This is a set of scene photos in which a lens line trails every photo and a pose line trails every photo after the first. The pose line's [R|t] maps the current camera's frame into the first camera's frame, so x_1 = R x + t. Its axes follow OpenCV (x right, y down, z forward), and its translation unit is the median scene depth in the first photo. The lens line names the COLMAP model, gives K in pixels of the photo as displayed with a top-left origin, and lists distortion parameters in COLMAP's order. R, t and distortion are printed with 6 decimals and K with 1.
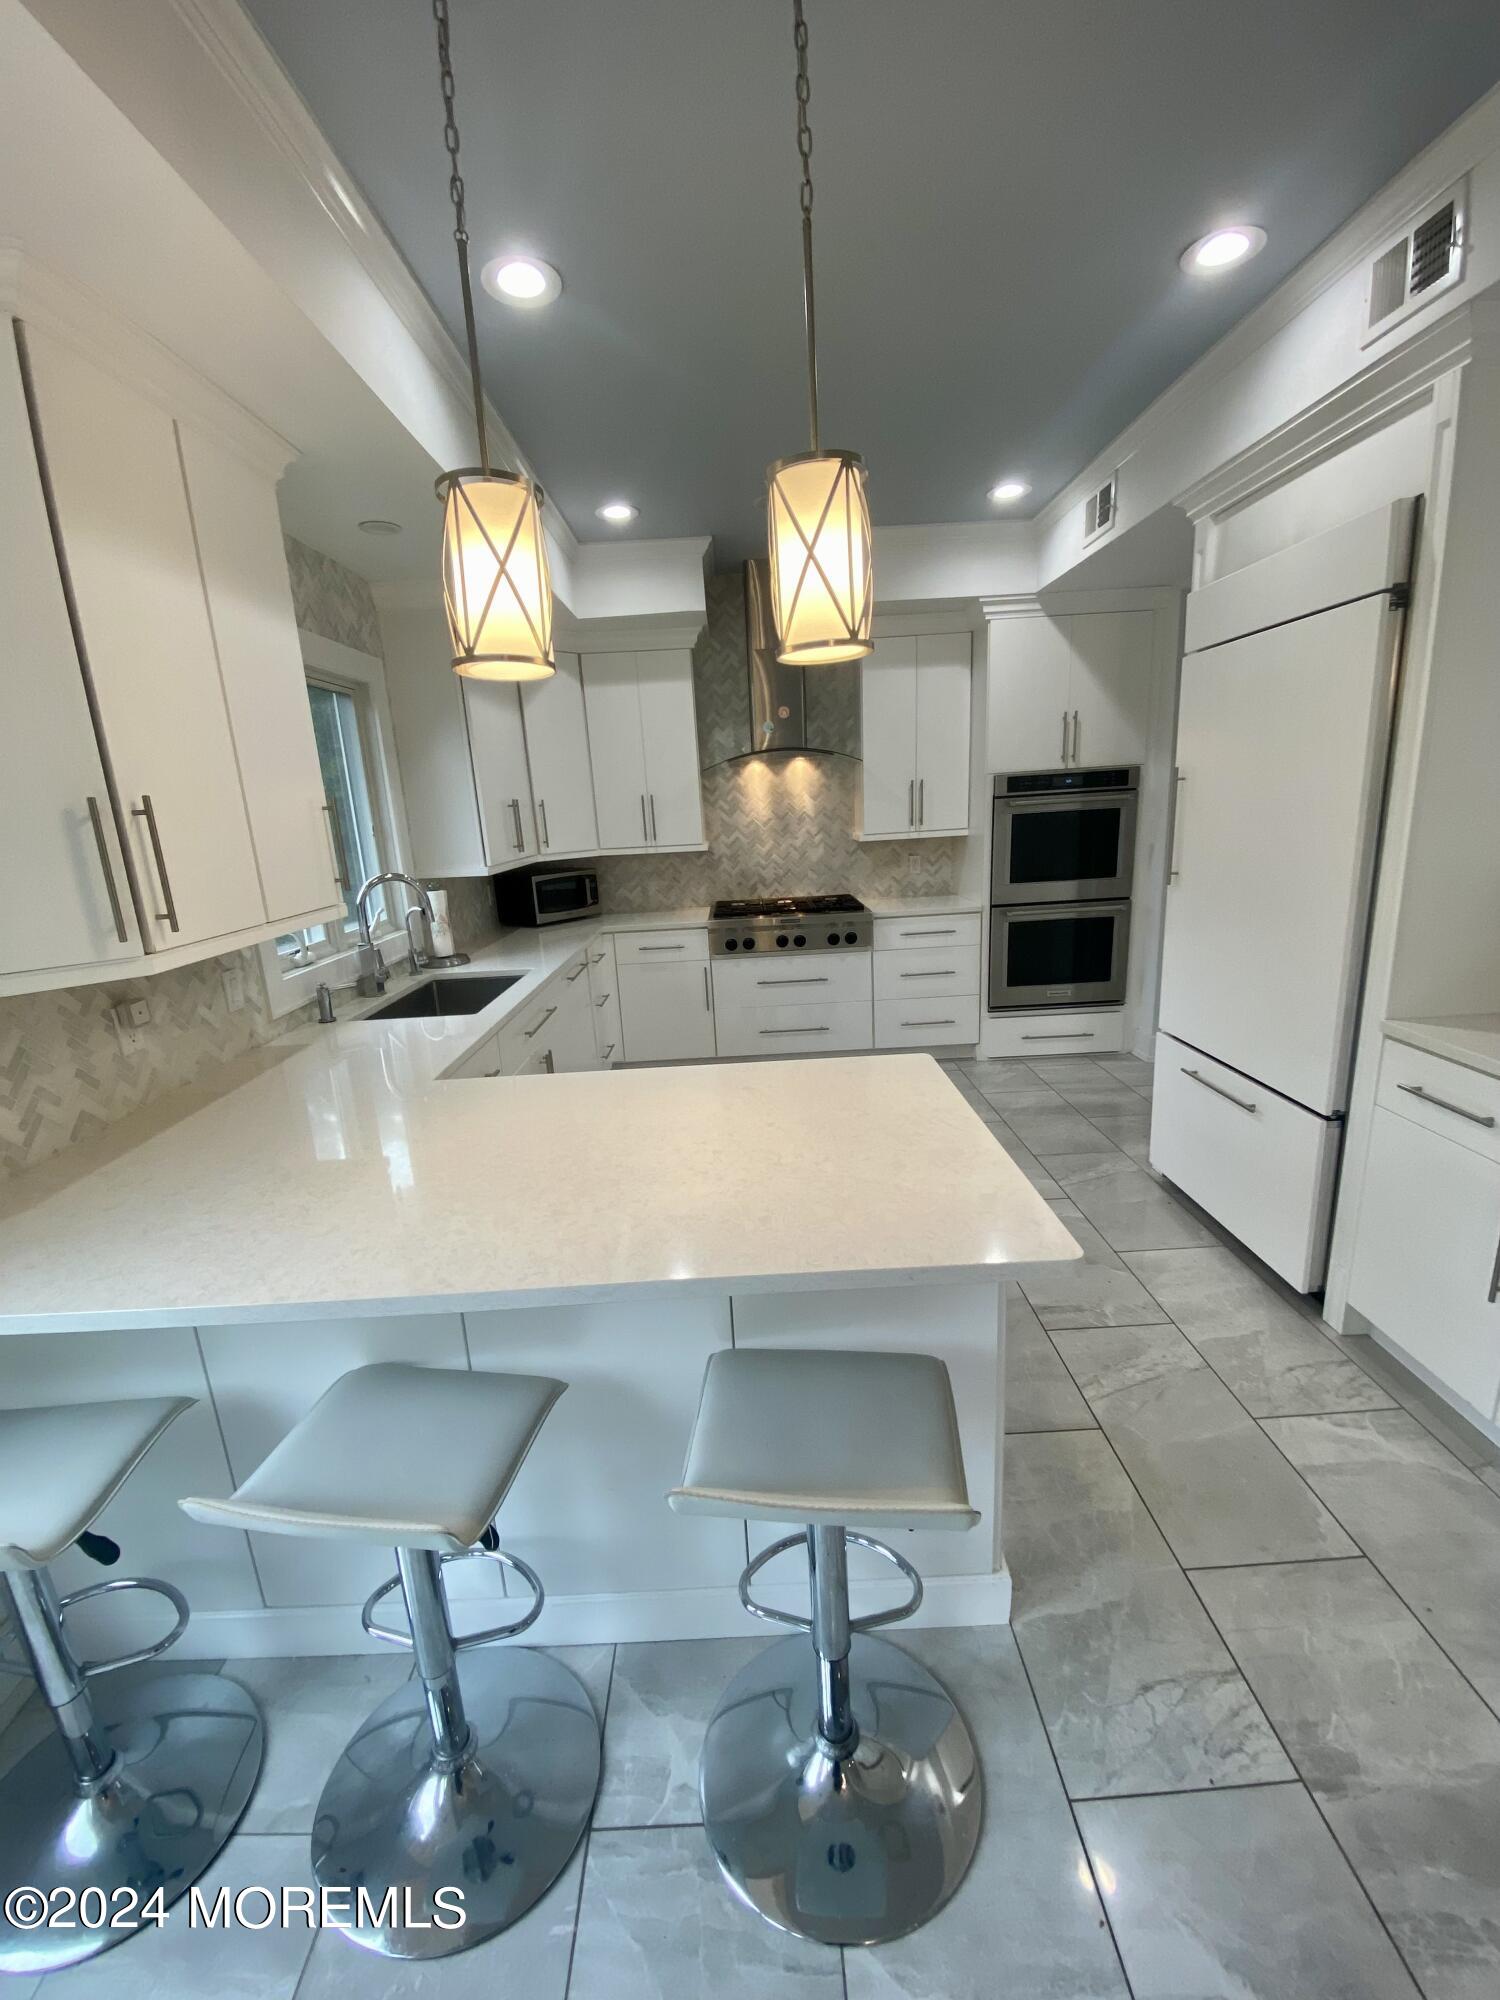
lens RADIAL K [[812.9, 0, 754.3], [0, 812.9, 1002.0], [0, 0, 1]] dist [-0.000947, -0.000965]
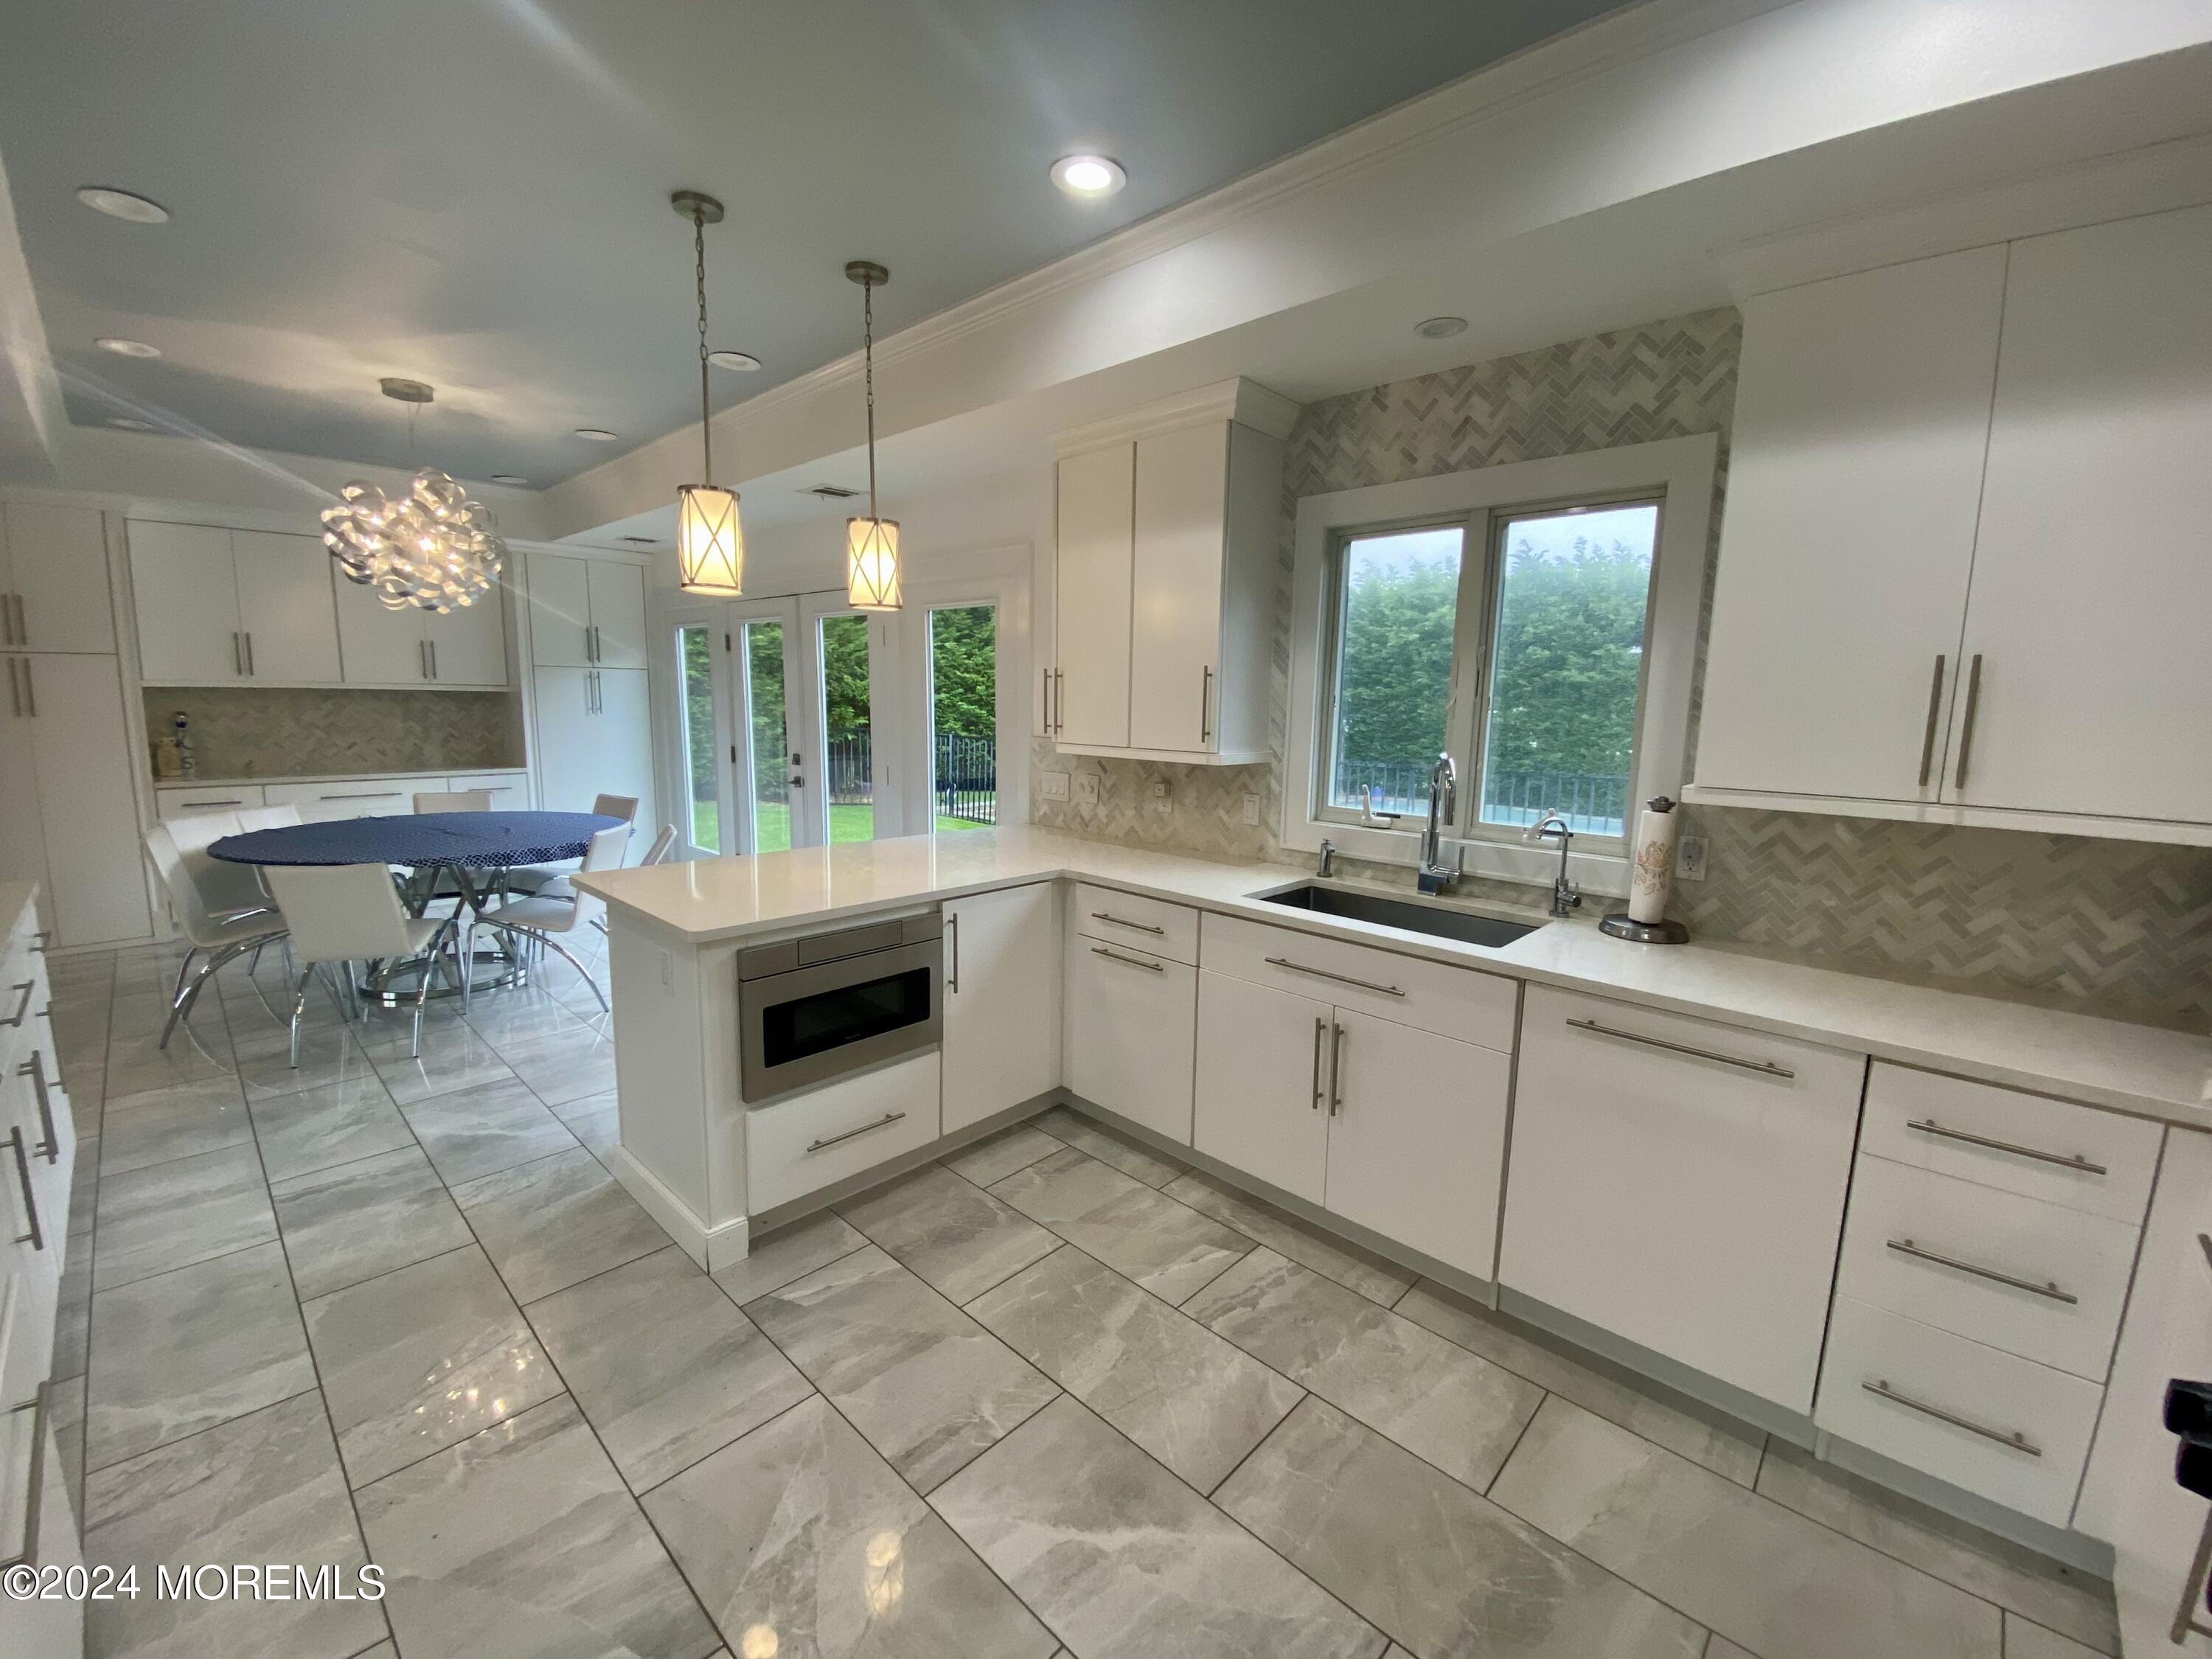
lens RADIAL K [[899.1, 0, 1111.9], [0, 899.1, 823.8], [0, 0, 1]] dist [-0.000947, -0.000965]
pose [[-0.682616, 0.140554, -0.717133, 0.716155], [-0.164249, 0.926712, 0.337974, -0.570972], [0.712080, 0.348495, -0.609503, 2.213132]]
